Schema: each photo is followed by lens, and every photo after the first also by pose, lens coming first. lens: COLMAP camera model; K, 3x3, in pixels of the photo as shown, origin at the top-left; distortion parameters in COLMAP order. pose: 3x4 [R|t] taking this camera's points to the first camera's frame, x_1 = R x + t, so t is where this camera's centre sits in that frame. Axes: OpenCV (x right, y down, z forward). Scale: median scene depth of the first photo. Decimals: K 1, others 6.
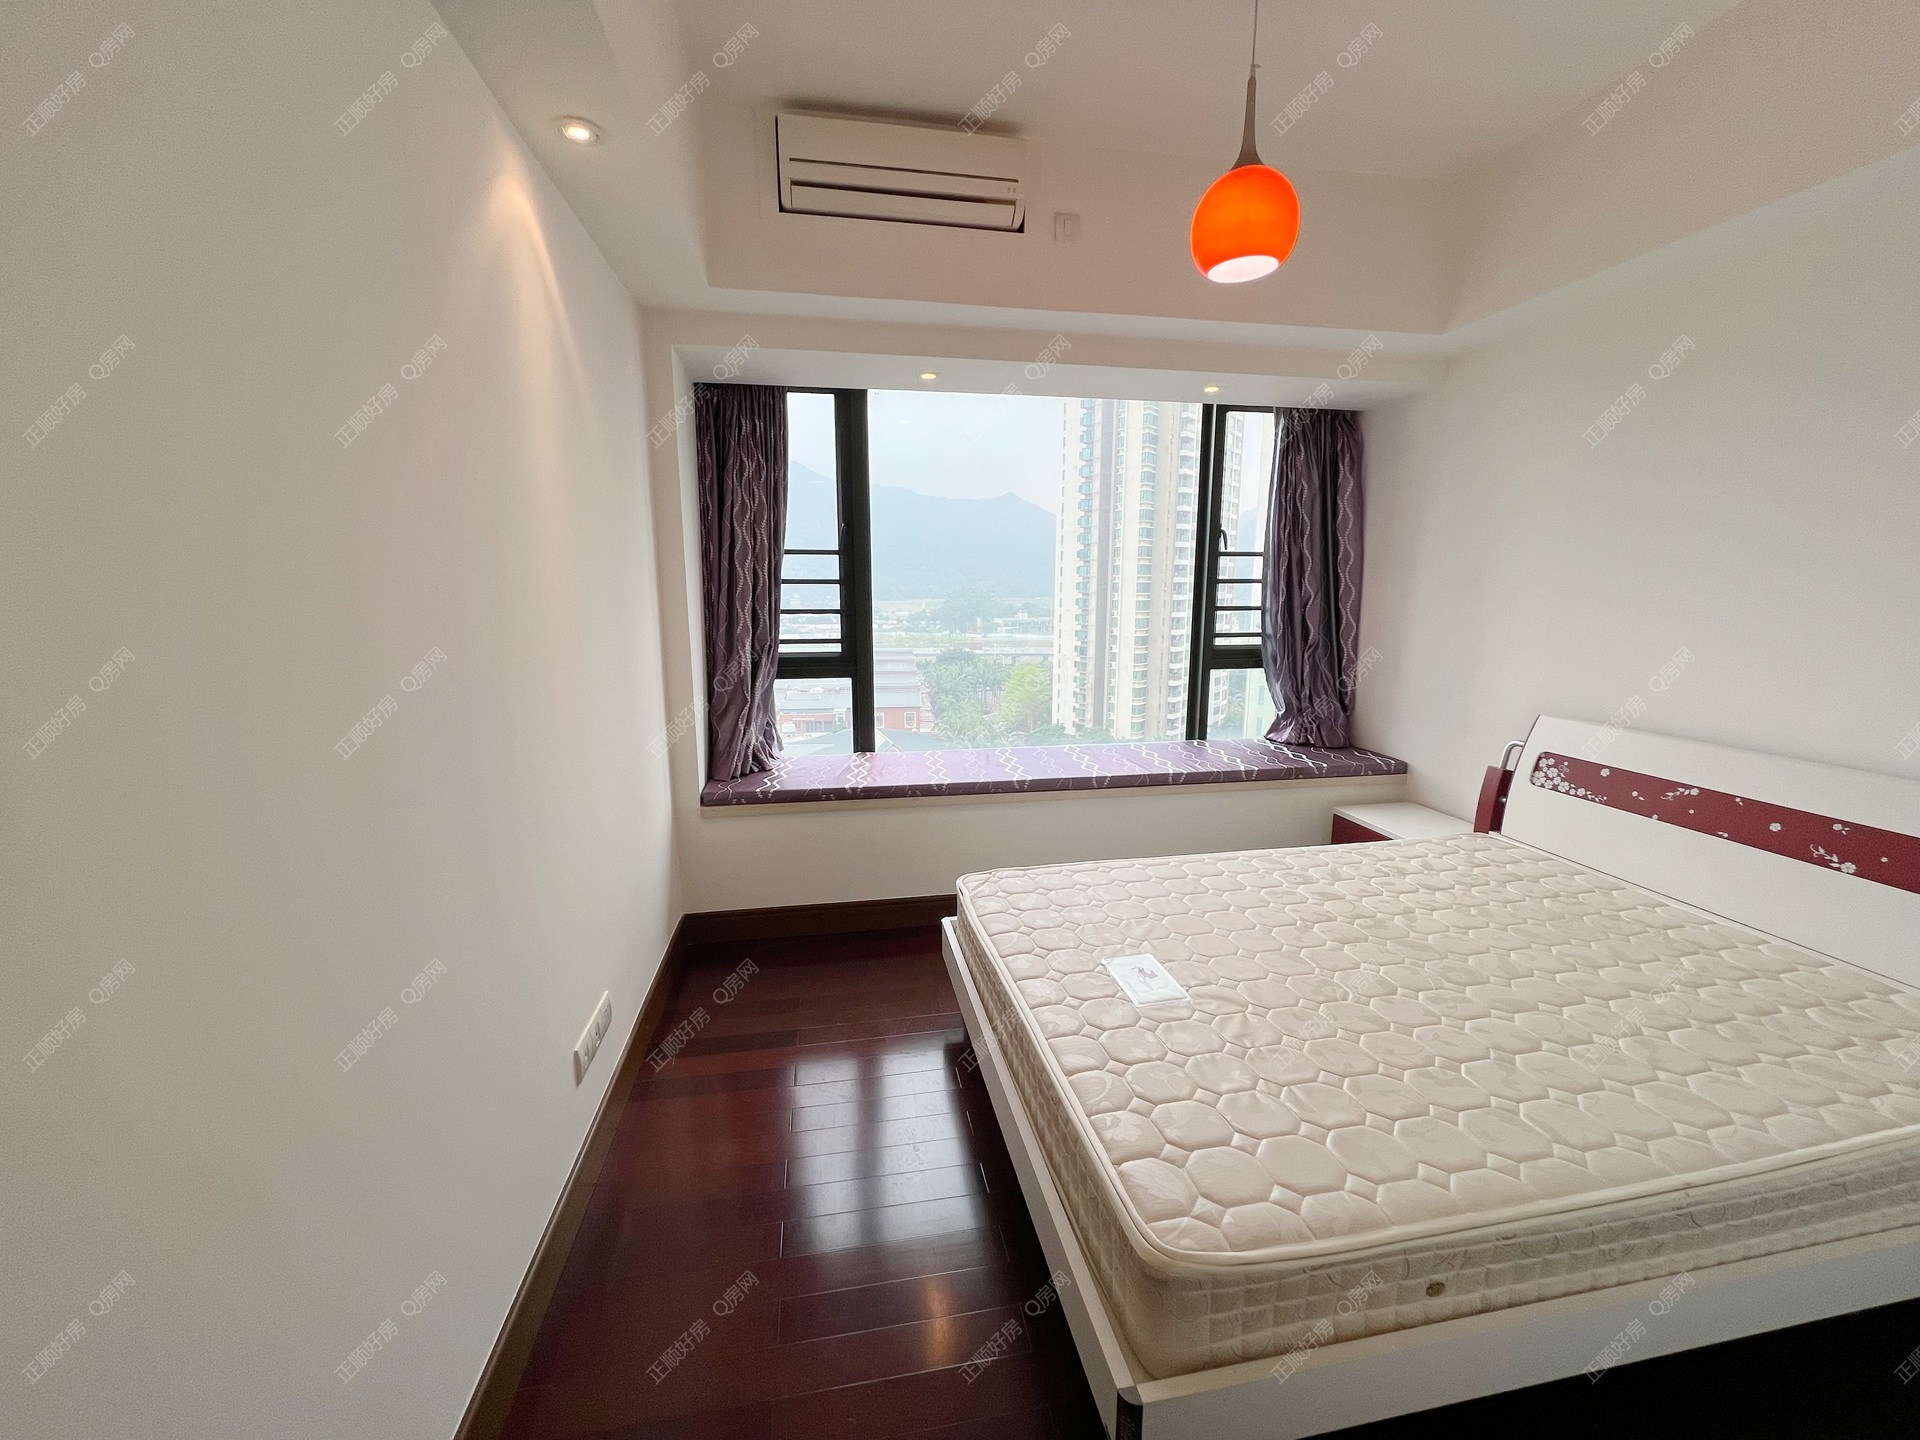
lens RADIAL K [[769.3, 0, 954.4], [0, 769.3, 742.1], [0, 0, 1]] dist [0.000577, -0.000083]
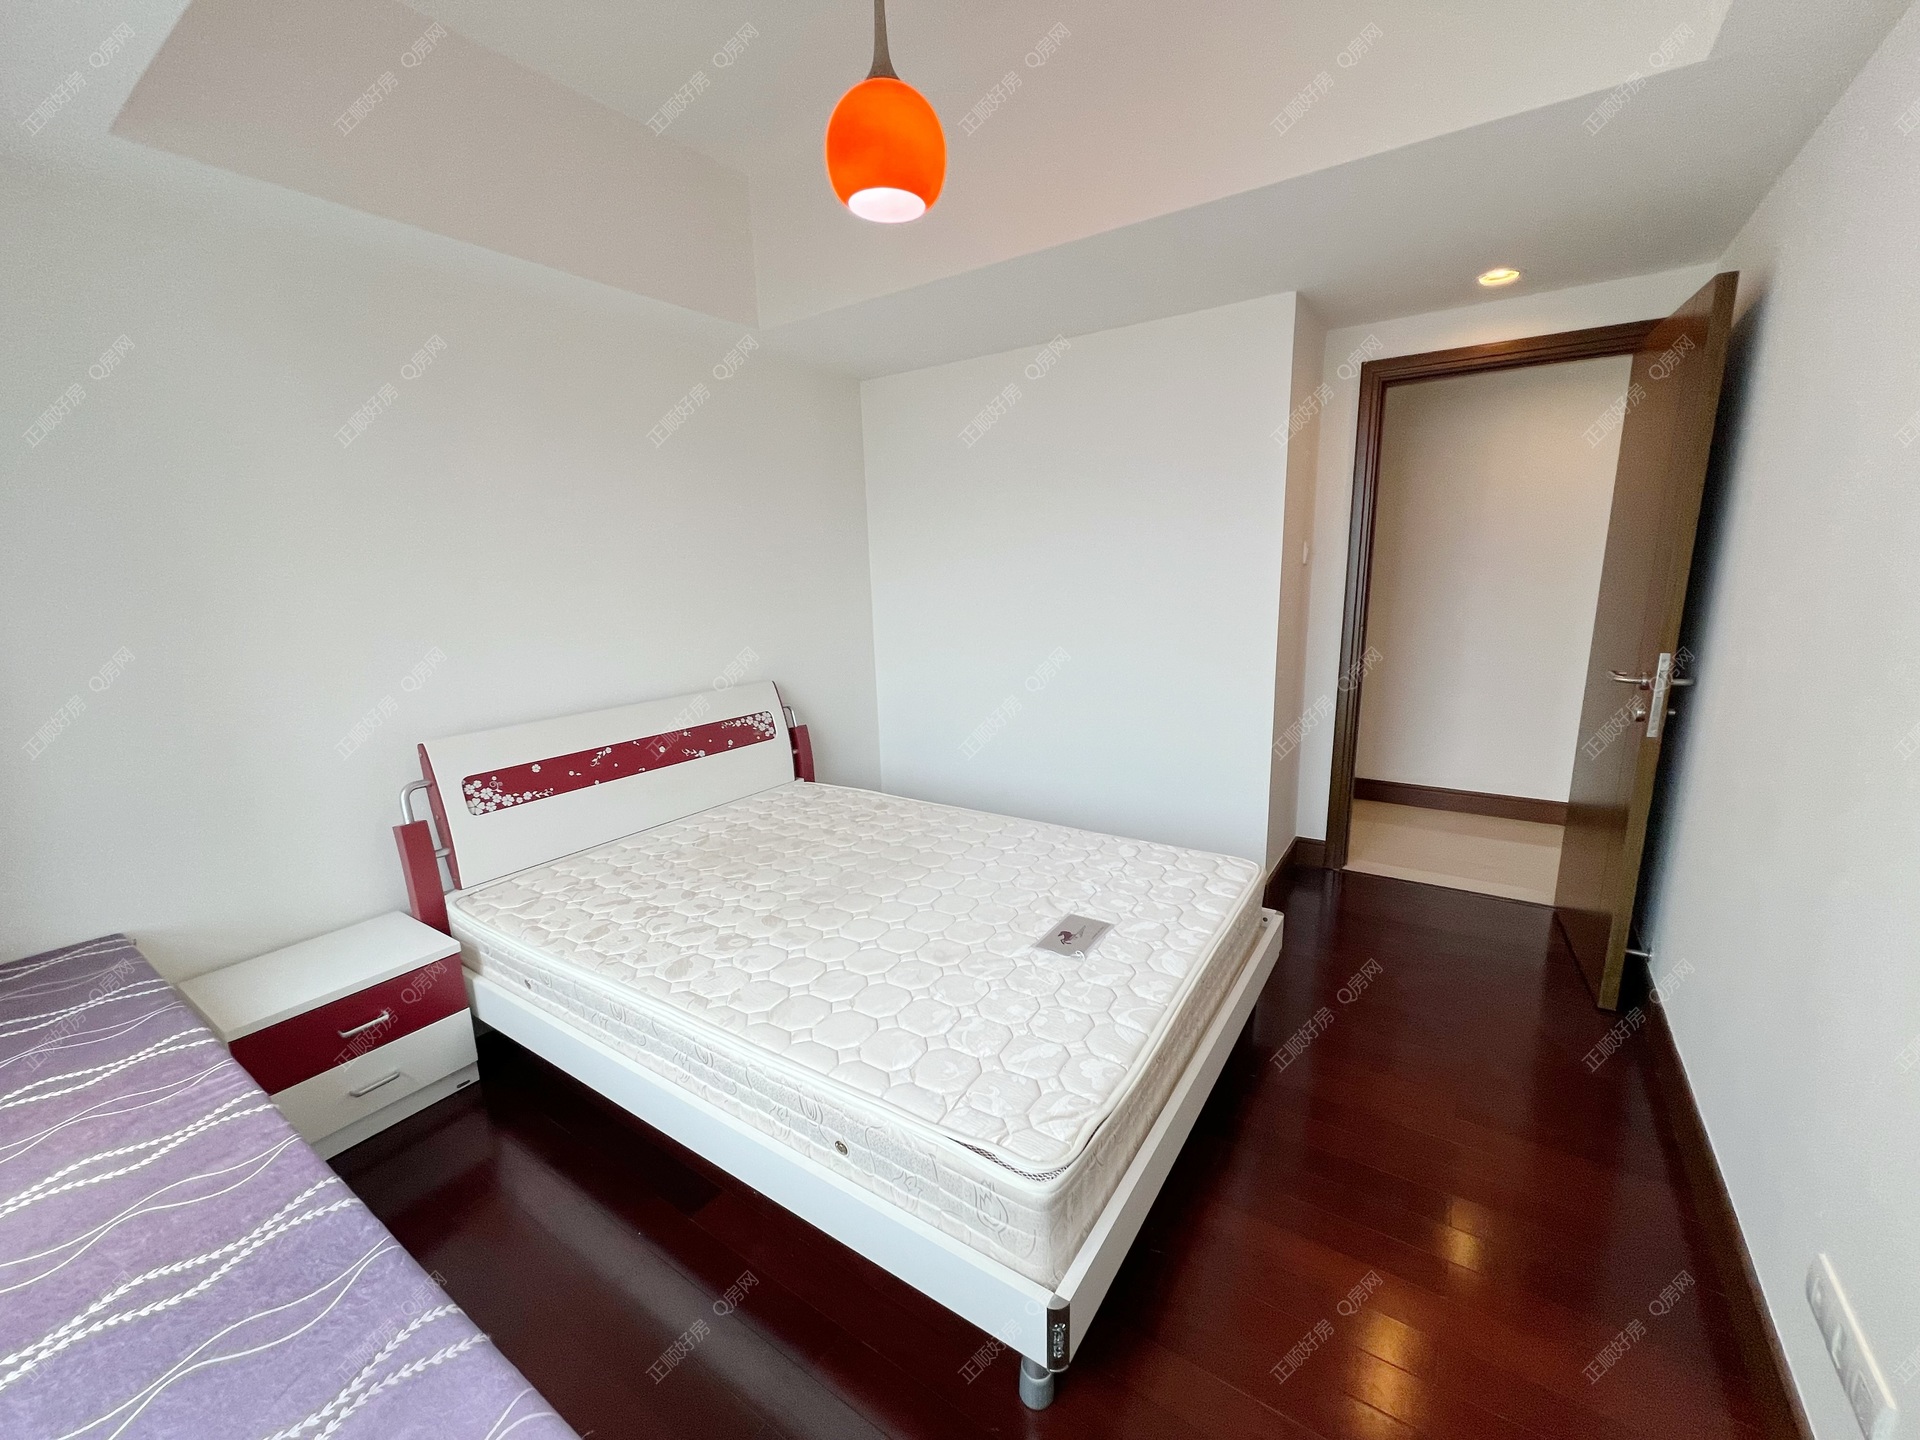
lens RADIAL K [[768.2, 0, 964.3], [0, 768.2, 722.6], [0, 0, 1]] dist [0.001011, -0.000007]
pose [[-0.721431, -0.120007, 0.682009, -0.264932], [0.165580, 0.926406, 0.338163, -0.279728], [-0.672399, 0.356889, -0.648467, 1.312391]]
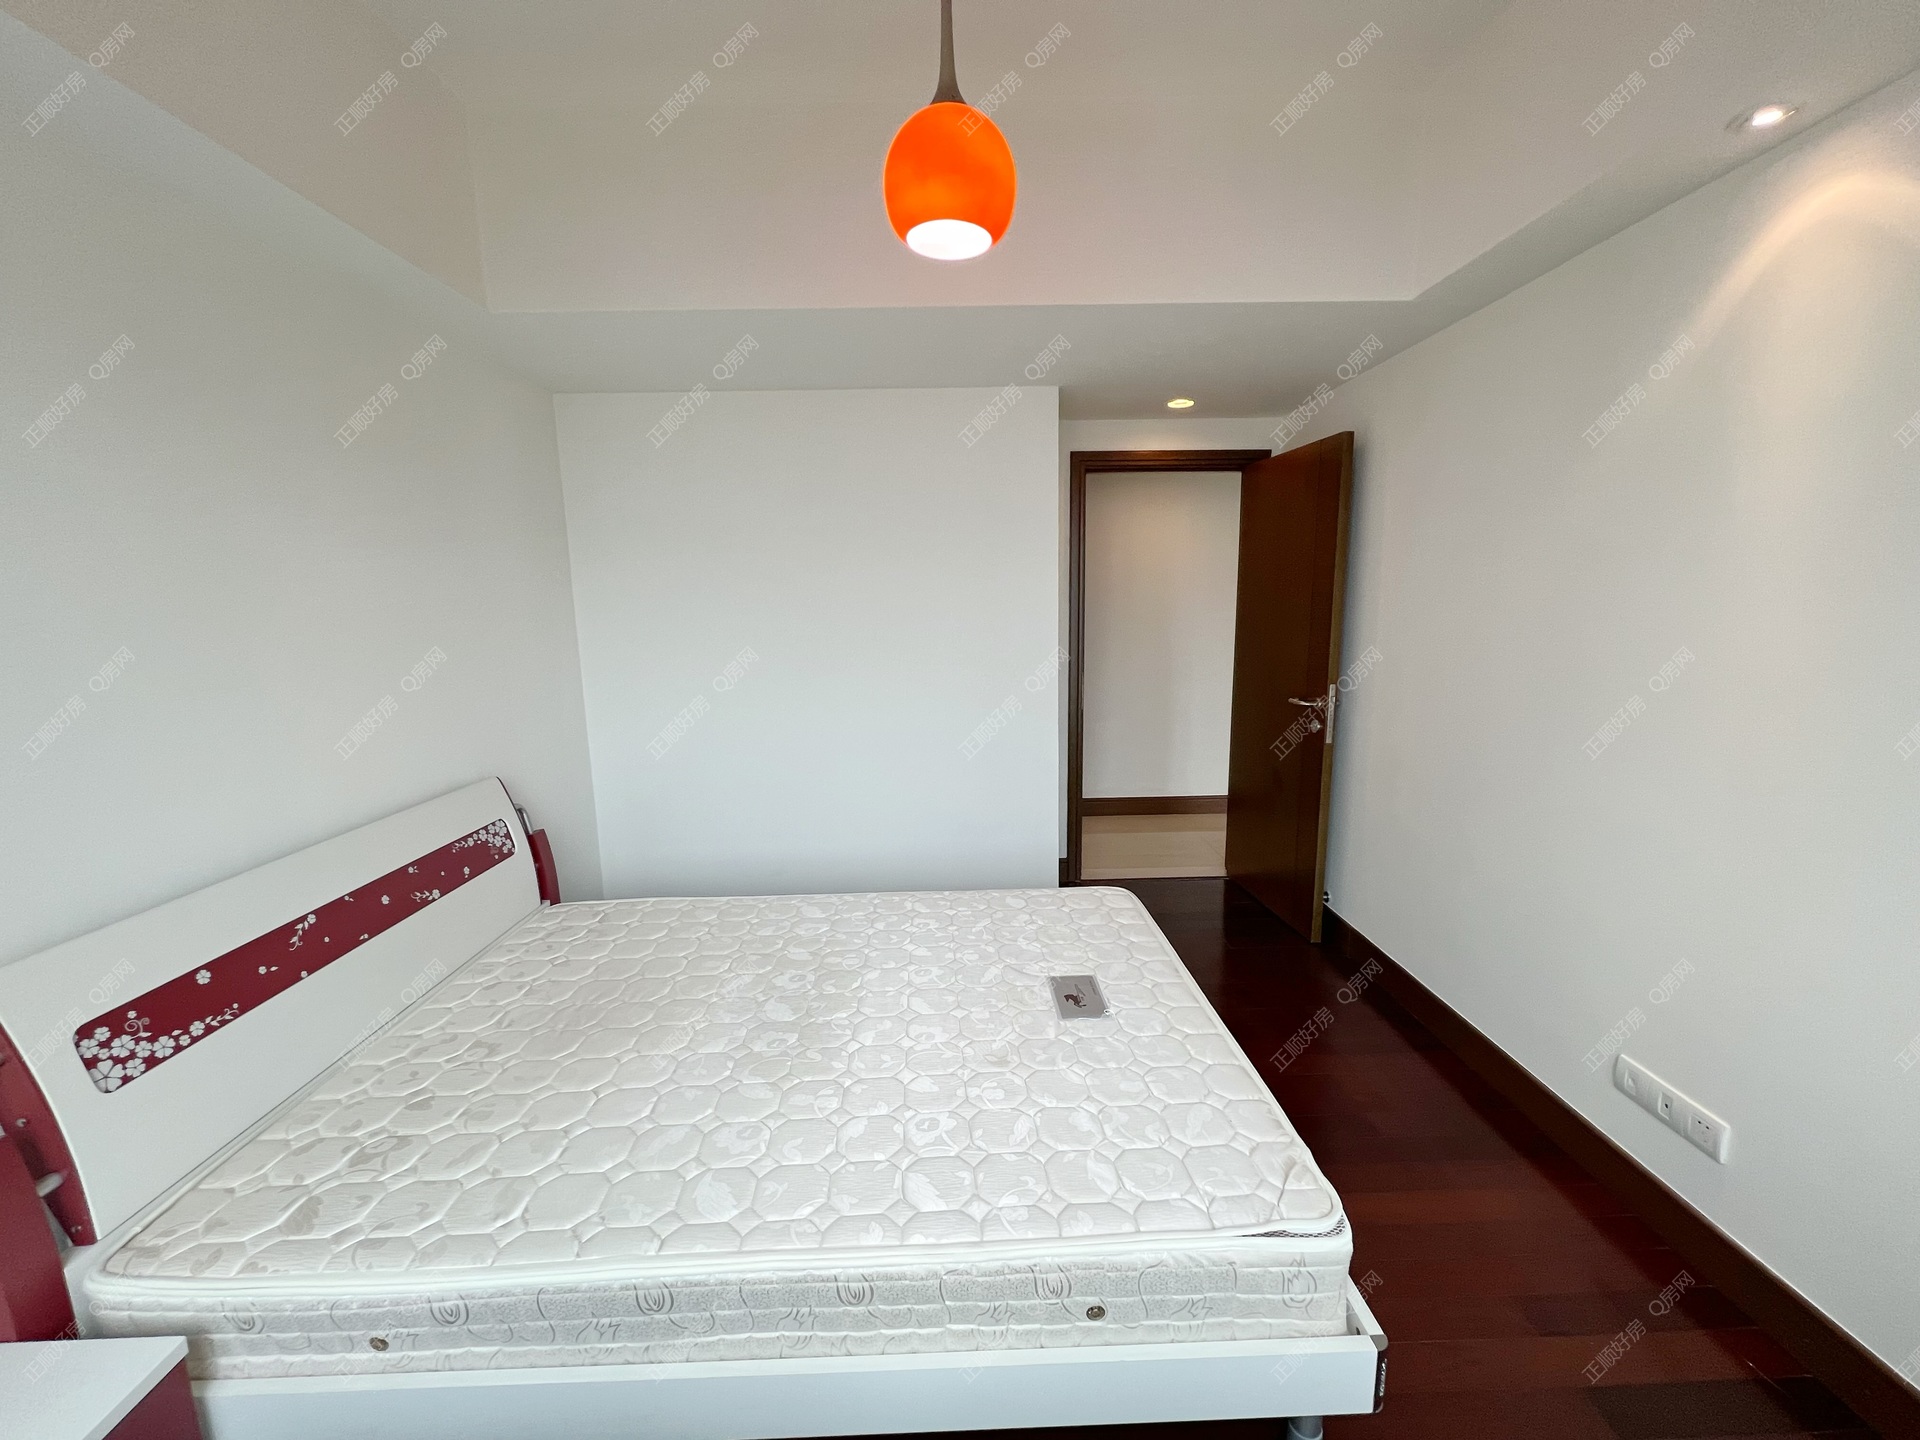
lens RADIAL K [[765.3, 0, 963.5], [0, 765.3, 728.8], [0, 0, 1]] dist [0.001735, -0.000396]
pose [[-0.988438, -0.009919, 0.151300, 0.187014], [0.045934, 0.931376, 0.361149, -0.339388], [-0.144499, 0.363923, -0.920152, 1.449369]]
